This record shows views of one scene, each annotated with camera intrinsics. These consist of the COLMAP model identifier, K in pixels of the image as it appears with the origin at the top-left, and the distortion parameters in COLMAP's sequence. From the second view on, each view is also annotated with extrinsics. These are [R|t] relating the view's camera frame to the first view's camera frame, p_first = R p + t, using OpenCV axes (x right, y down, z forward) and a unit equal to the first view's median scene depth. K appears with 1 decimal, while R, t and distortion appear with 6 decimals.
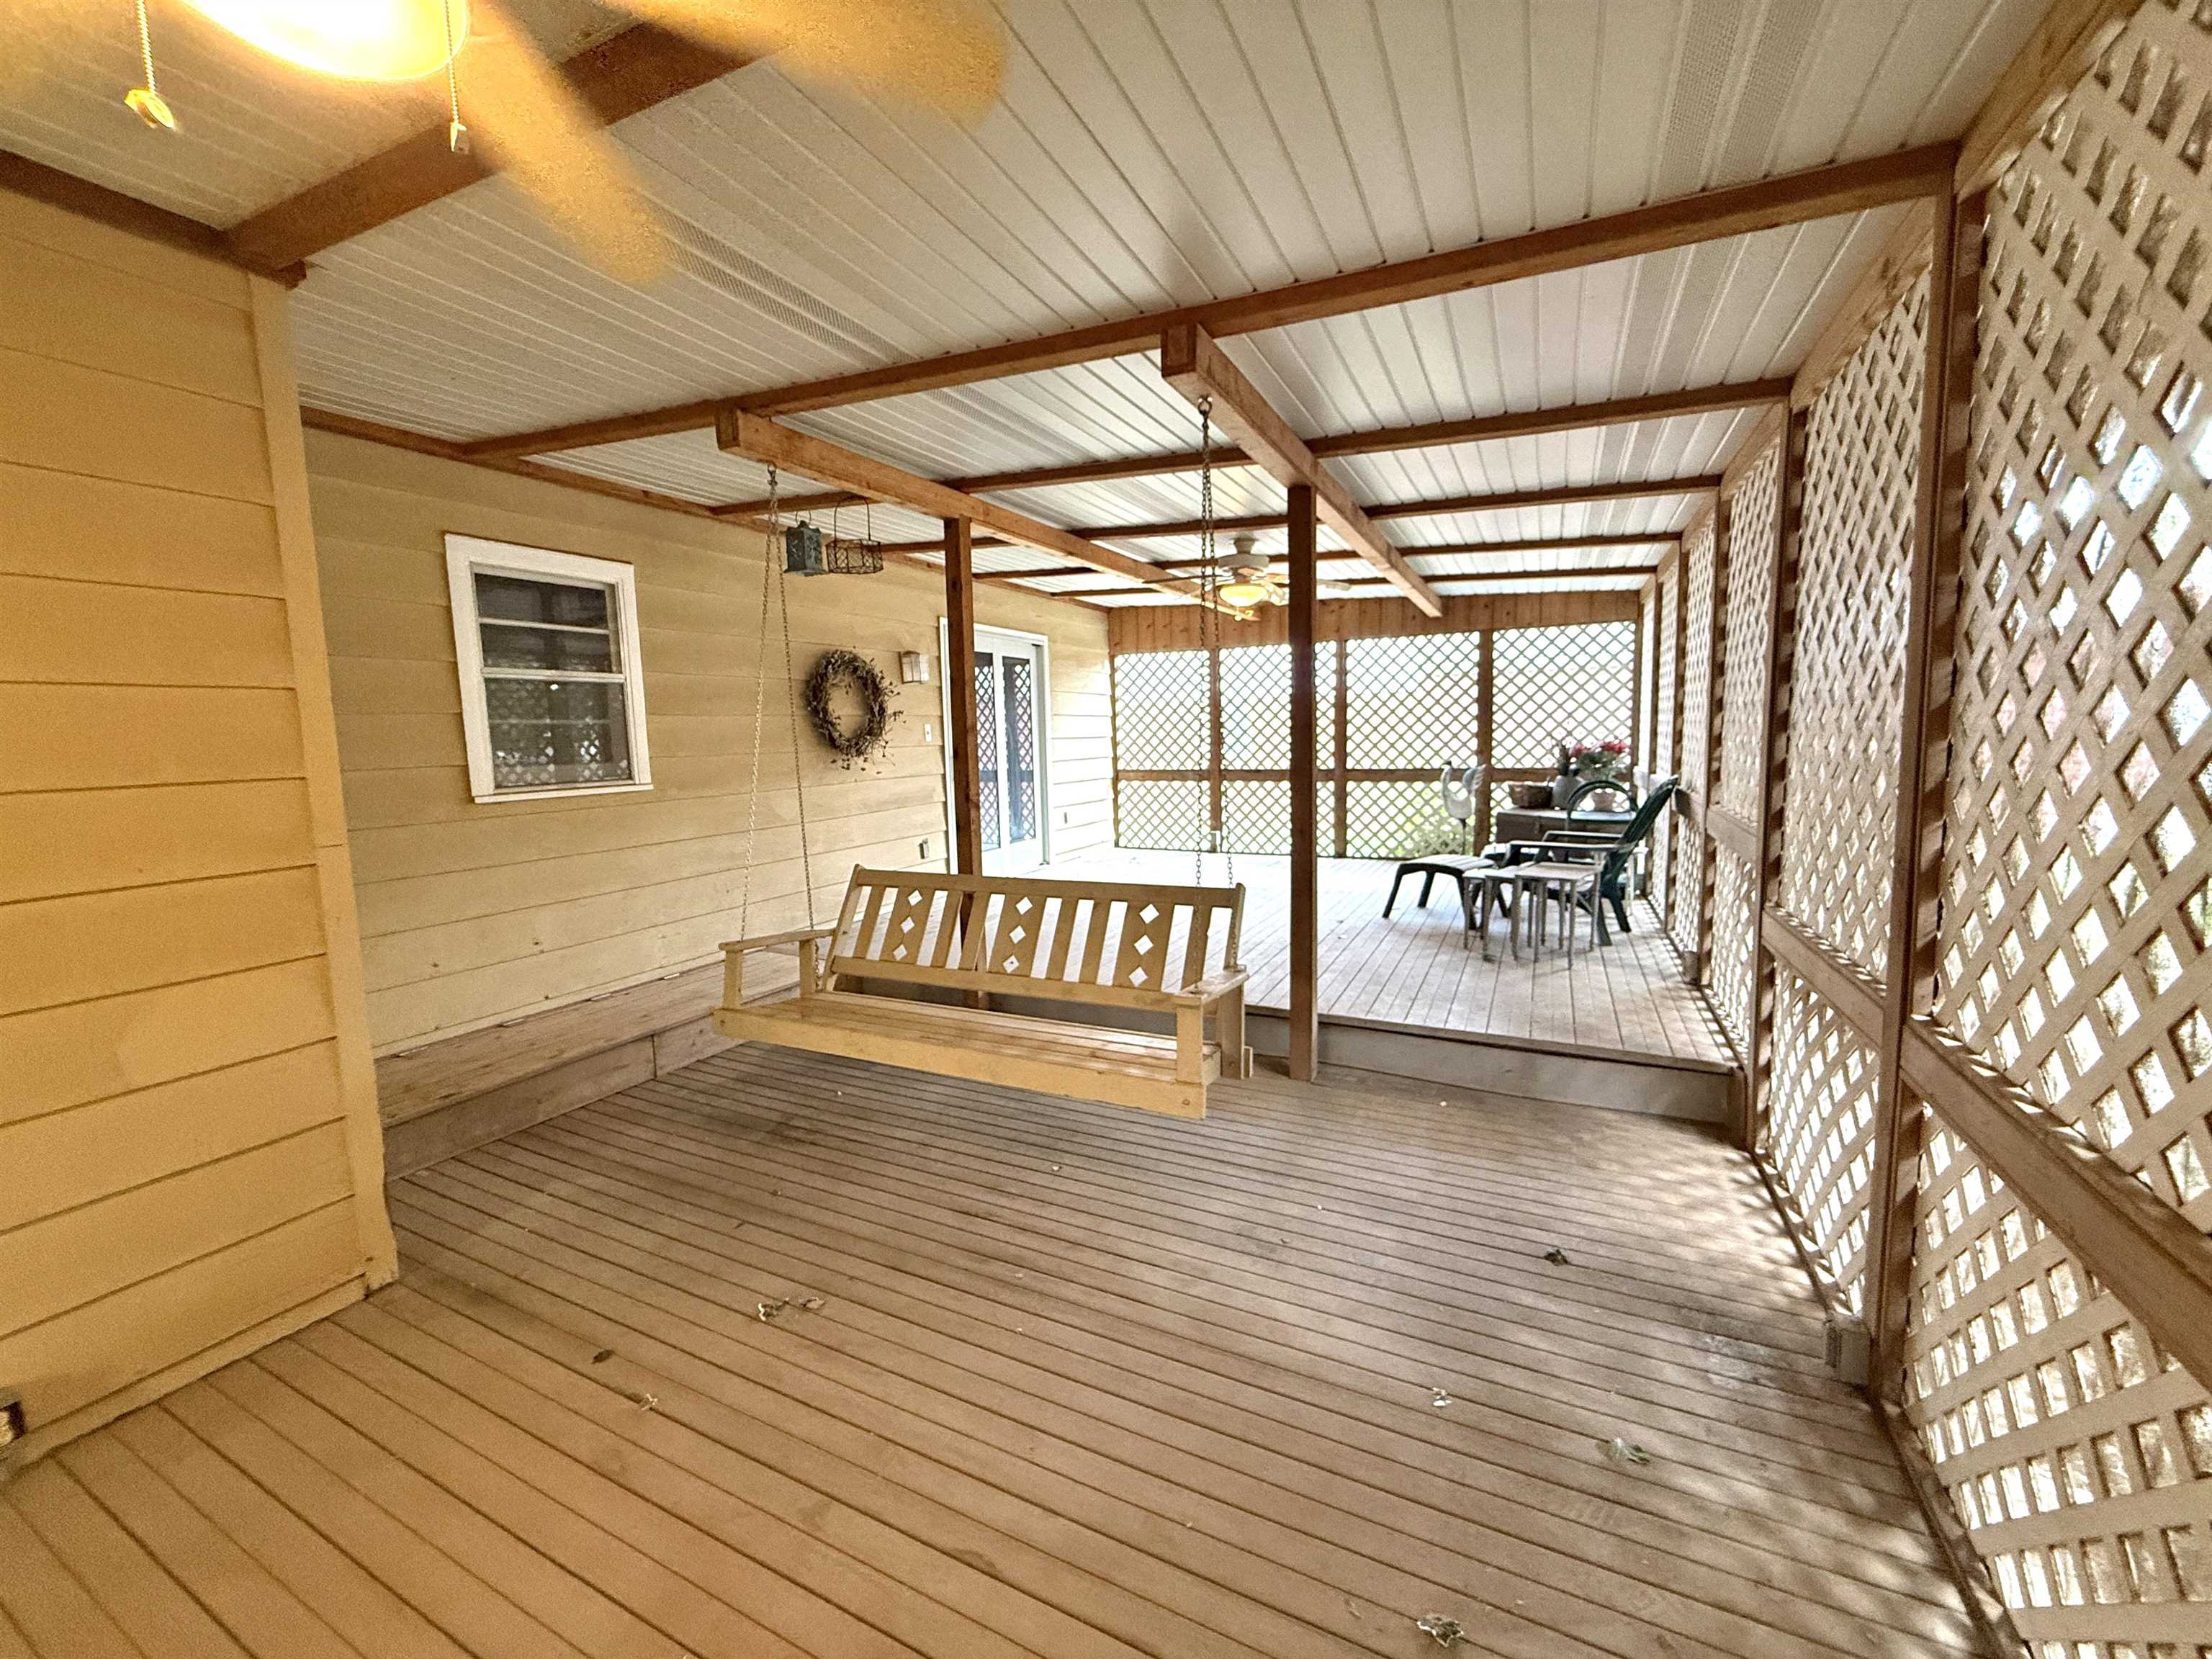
lens RADIAL K [[886.9, 0, 1103.5], [0, 886.9, 823.2], [0, 0, 1]] dist [-0.000468, 0.000110]
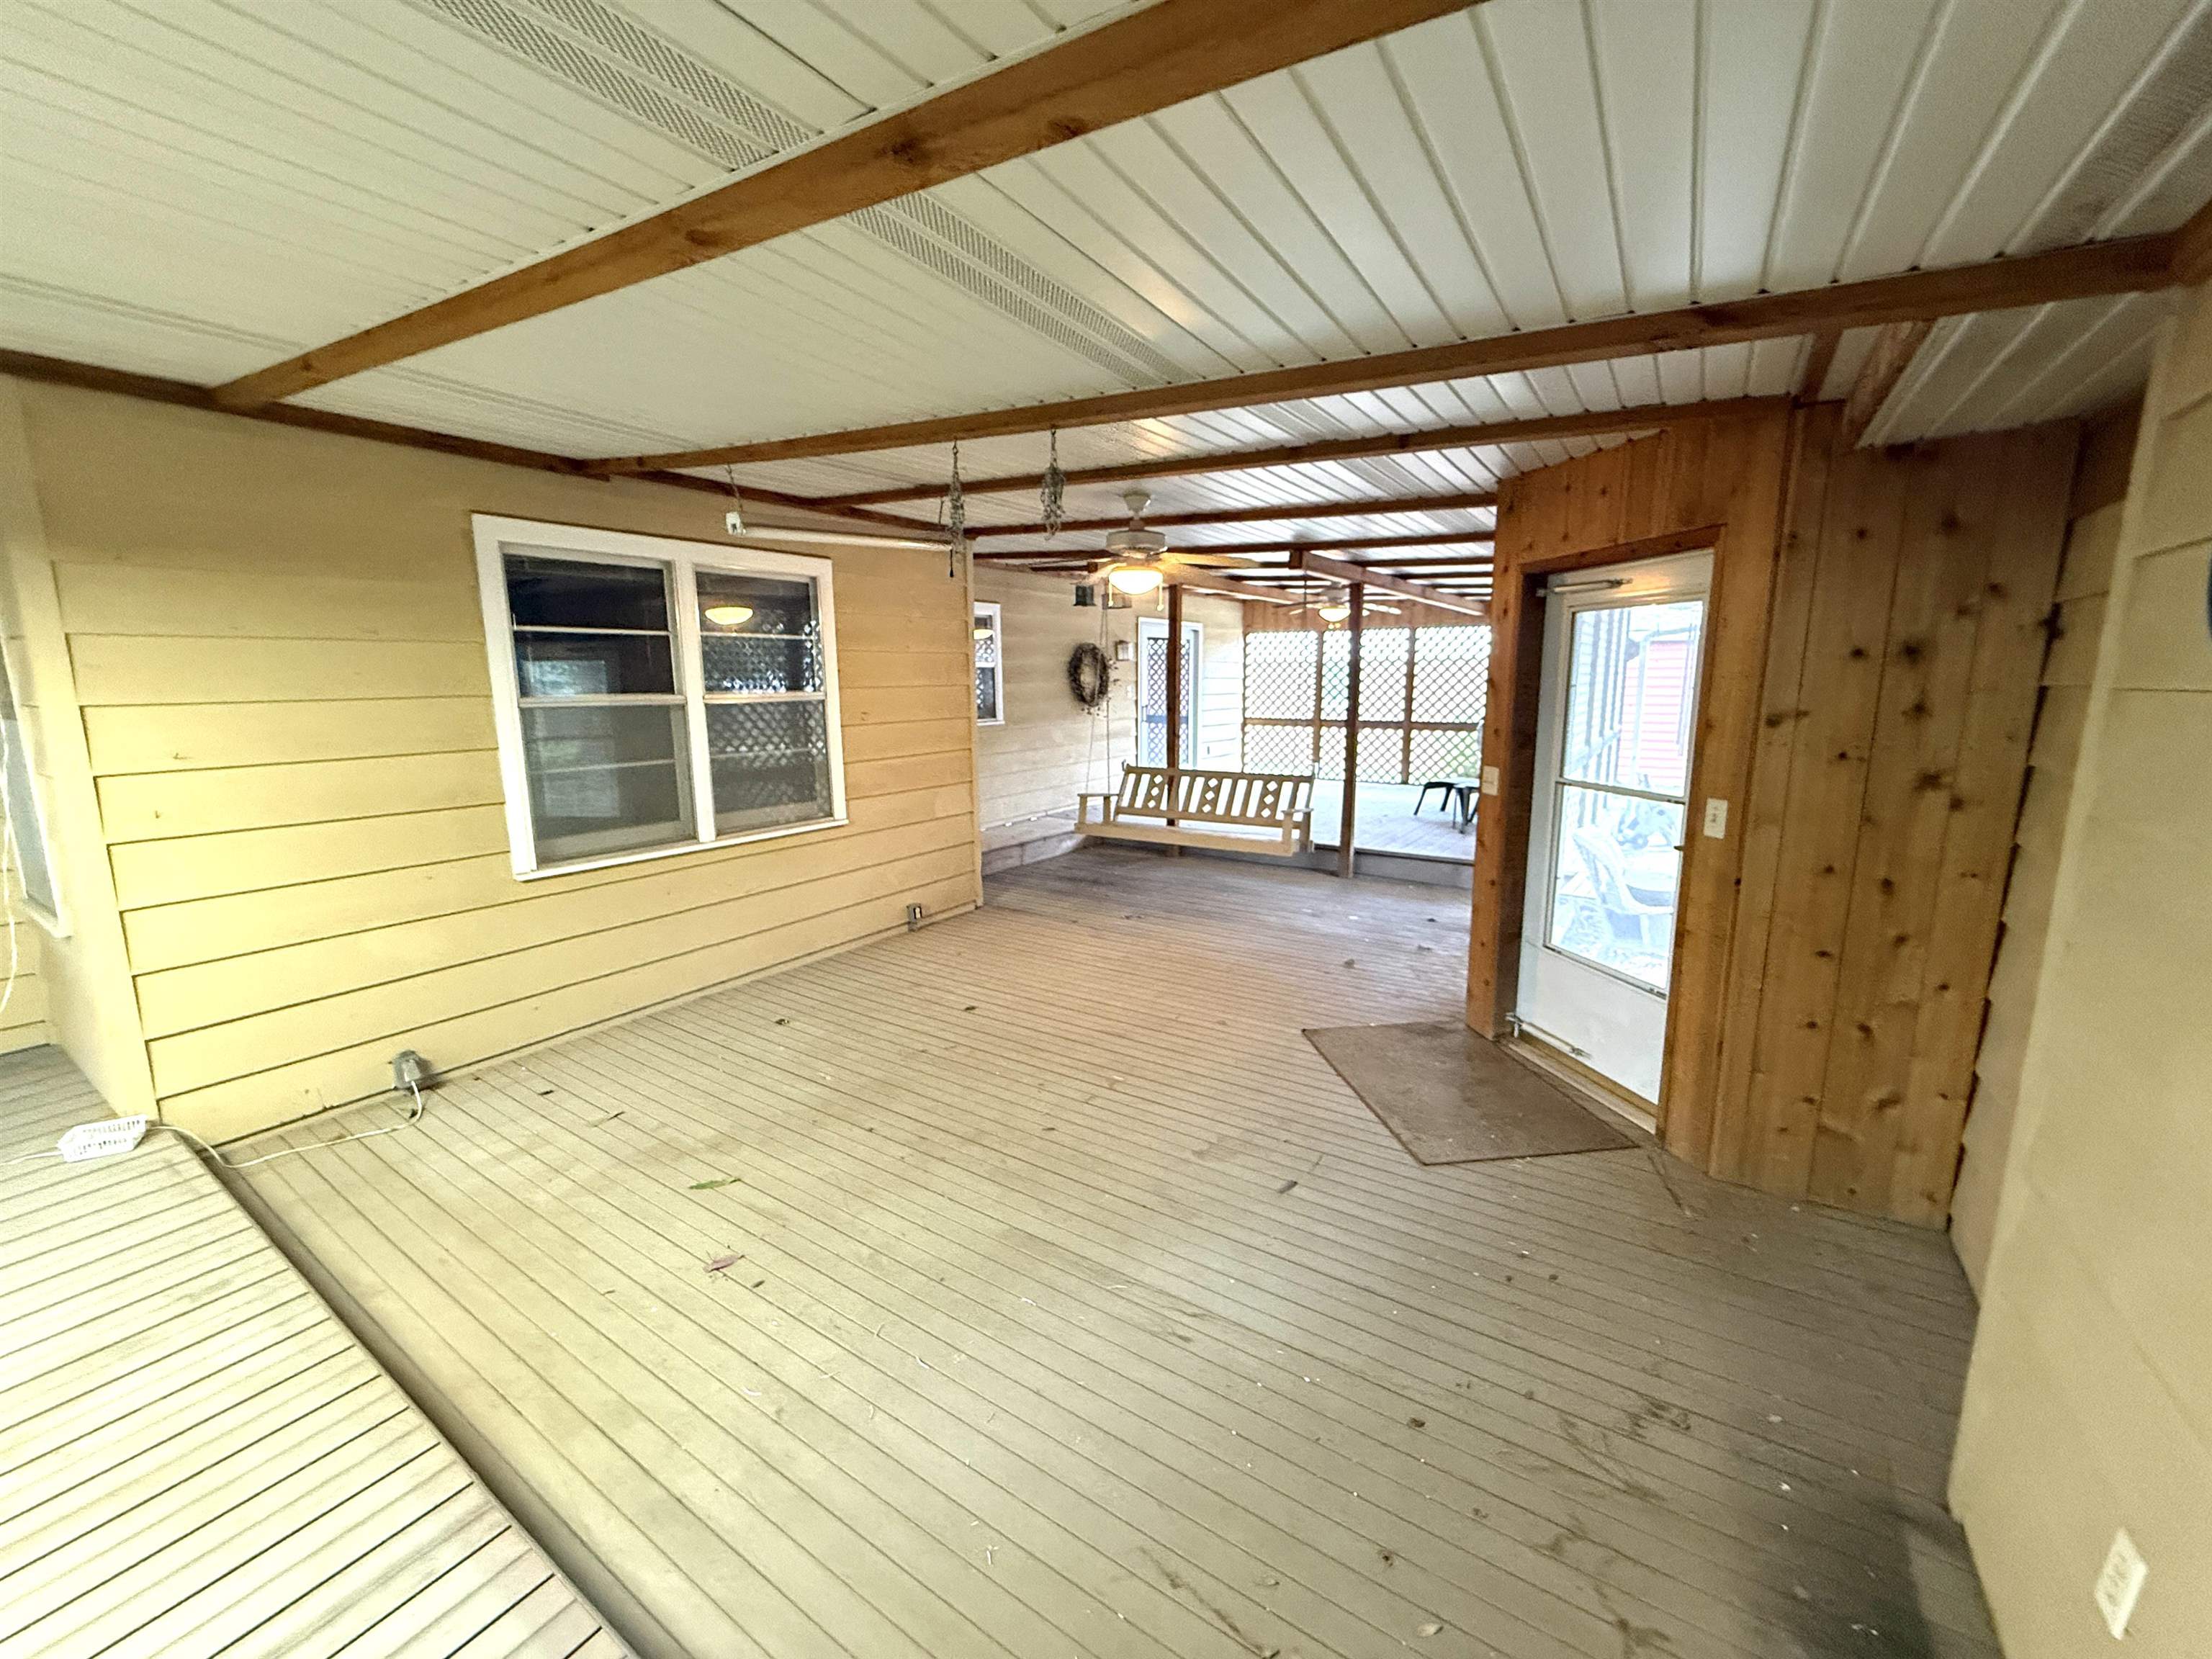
lens RADIAL K [[886.9, 0, 1108.1], [0, 886.9, 823.3], [0, 0, 1]] dist [-0.000468, 0.000110]
pose [[0.992568, 0.039424, -0.115127, -0.039445], [-0.031880, 0.997267, 0.066651, 0.024442], [0.117440, -0.062485, 0.991112, -0.515717]]
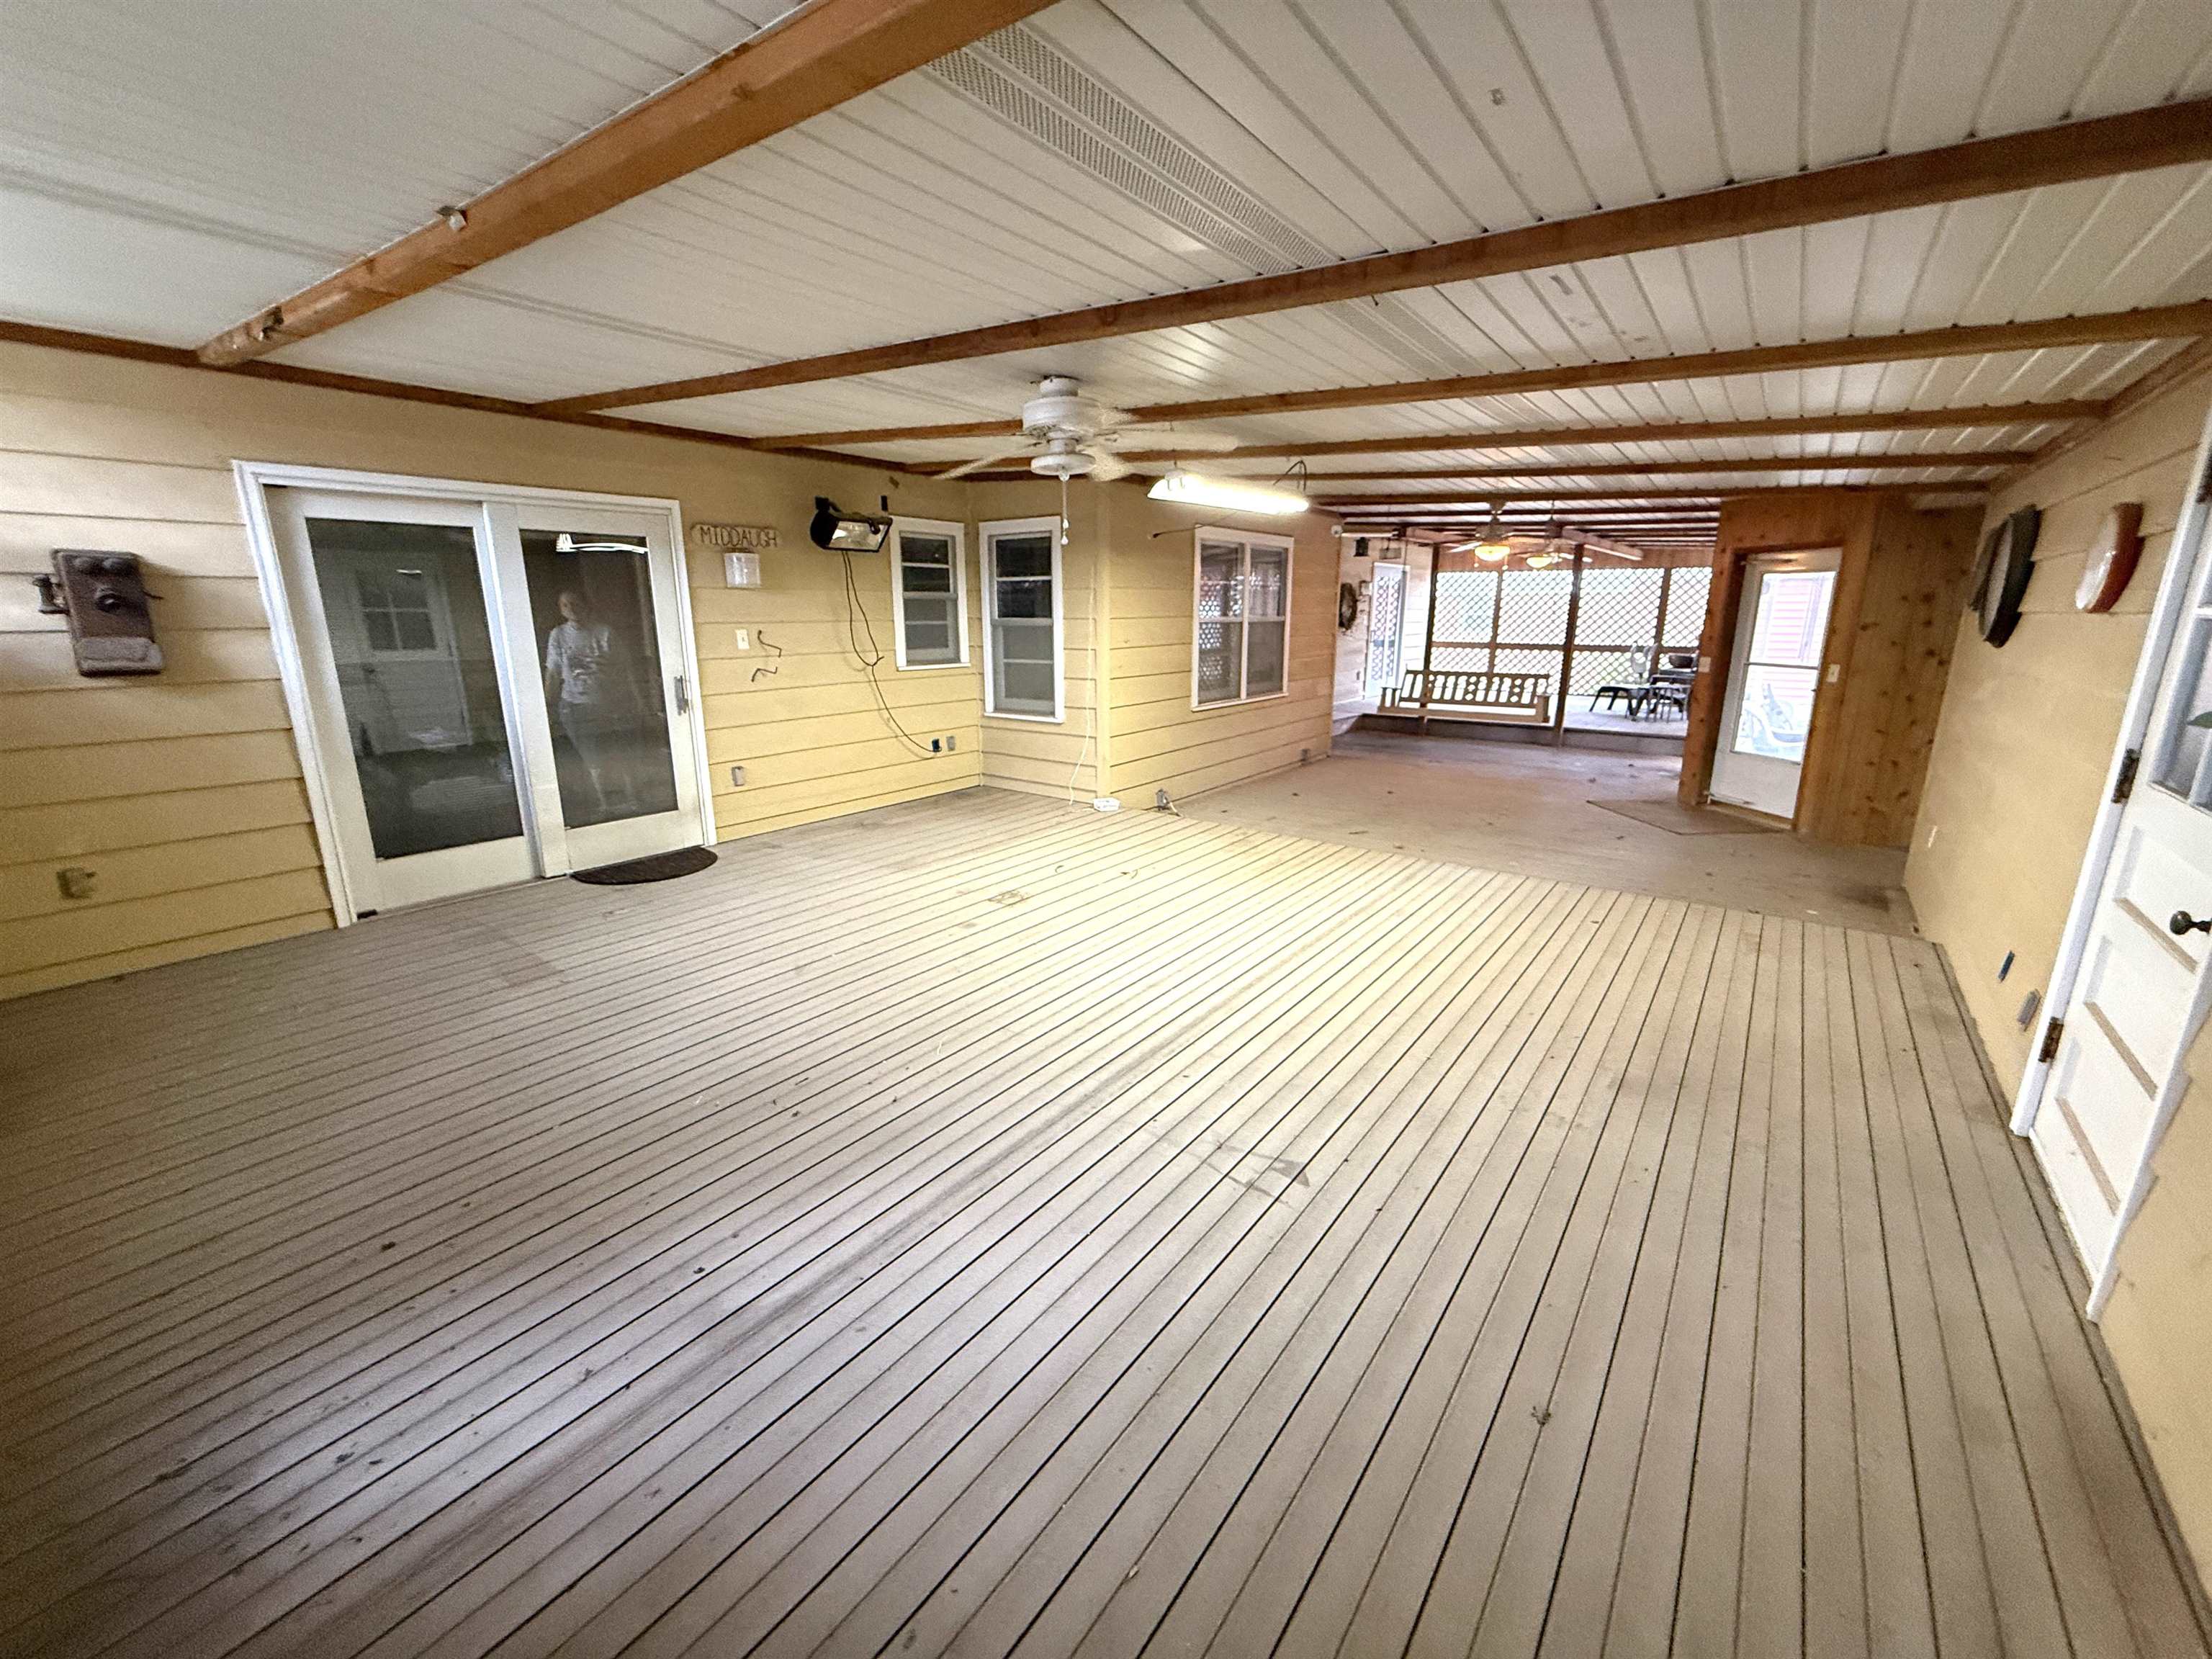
lens RADIAL K [[886.9, 0, 1106.2], [0, 886.9, 823.5], [0, 0, 1]] dist [-0.000468, 0.000110]
pose [[0.981384, 0.067169, -0.179929, -0.343469], [-0.041423, 0.988826, 0.143203, 0.088725], [0.187537, -0.133084, 0.973200, -1.079711]]
